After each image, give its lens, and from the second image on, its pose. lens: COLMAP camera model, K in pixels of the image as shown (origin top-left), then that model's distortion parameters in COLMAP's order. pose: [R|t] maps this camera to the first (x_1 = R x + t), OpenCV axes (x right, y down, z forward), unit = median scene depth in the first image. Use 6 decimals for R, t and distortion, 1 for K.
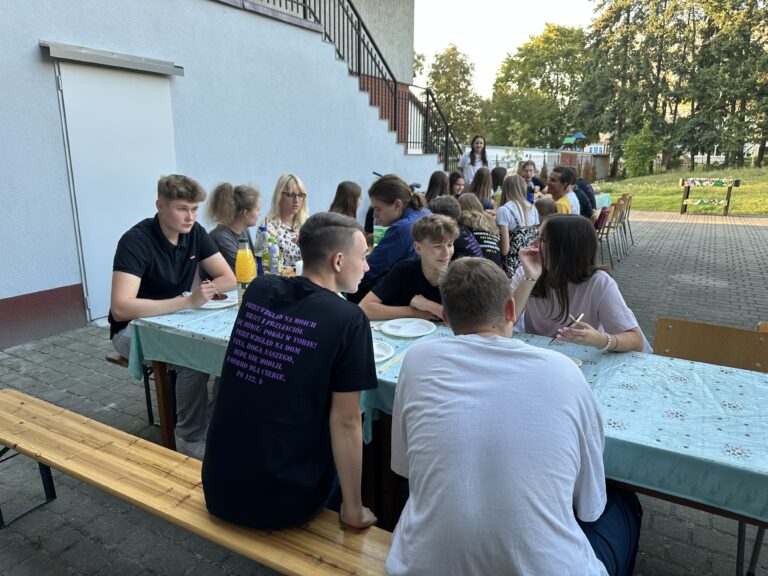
lens RADIAL K [[549.7, 0, 390.5], [0, 549.7, 284.1], [0, 0, 1]] dist [0.029106, -0.029381]
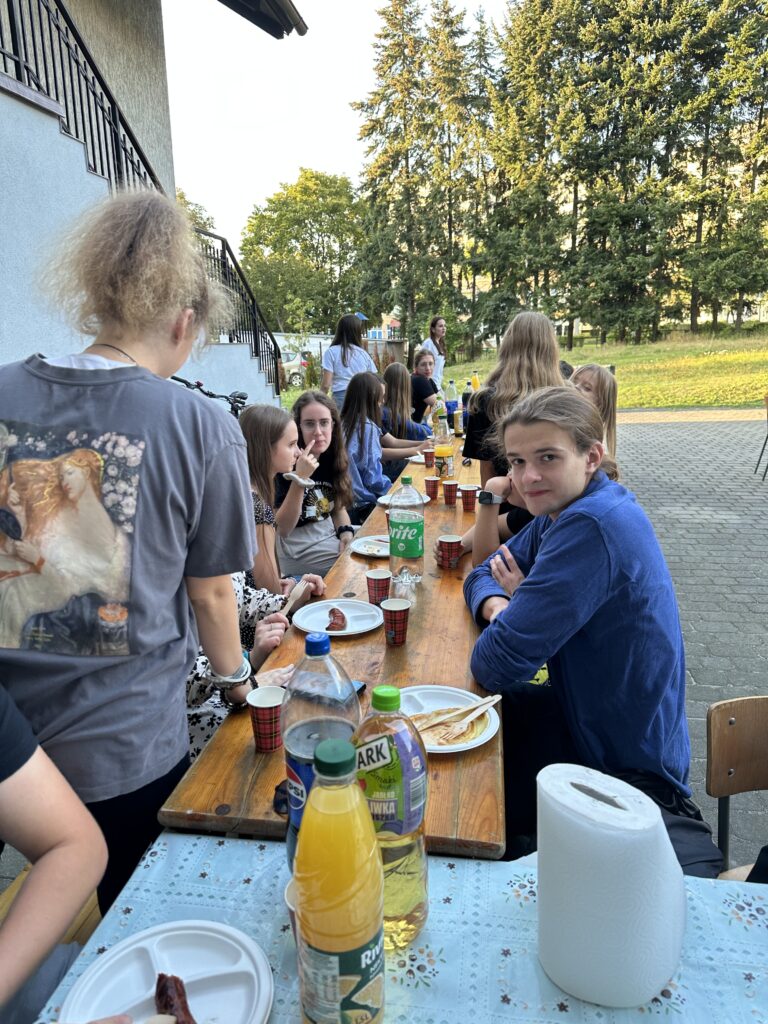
lens RADIAL K [[732.9, 0, 388.5], [0, 732.9, 517.7], [0, 0, 1]] dist [0.029106, -0.029381]
pose [[0.930473, -0.113348, 0.348386, -0.018523], [0.112752, 0.993378, 0.022057, -0.009538], [-0.348580, 0.018758, 0.937091, 0.038499]]
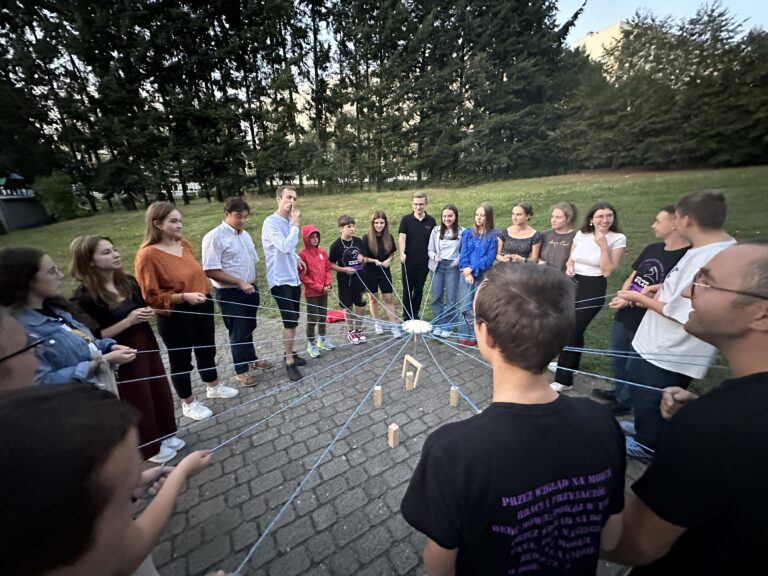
lens RADIAL K [[308.9, 0, 383.2], [0, 308.9, 286.7], [0, 0, 1]] dist [0.000560, 0.000633]
pose [[0.486253, -0.285152, 0.825982, 0.208535], [0.215374, 0.955205, 0.202972, -0.063612], [-0.846860, 0.079200, 0.525885, 0.204805]]
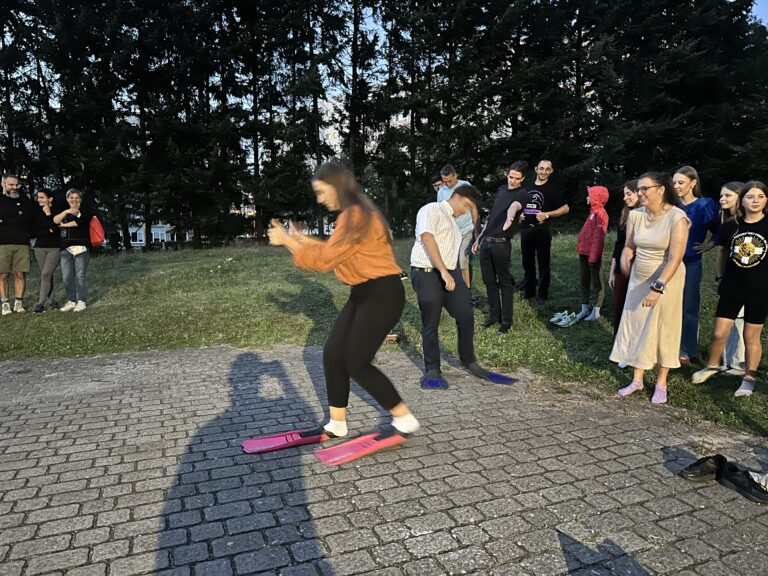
lens RADIAL K [[549.7, 0, 378.7], [0, 549.7, 285.9], [0, 0, 1]] dist [0.029106, -0.029381]
pose [[0.611930, -0.067343, 0.788040, 0.179297], [0.185609, 0.980771, -0.060317, -0.034456], [-0.768824, 0.183177, 0.612662, 0.171300]]
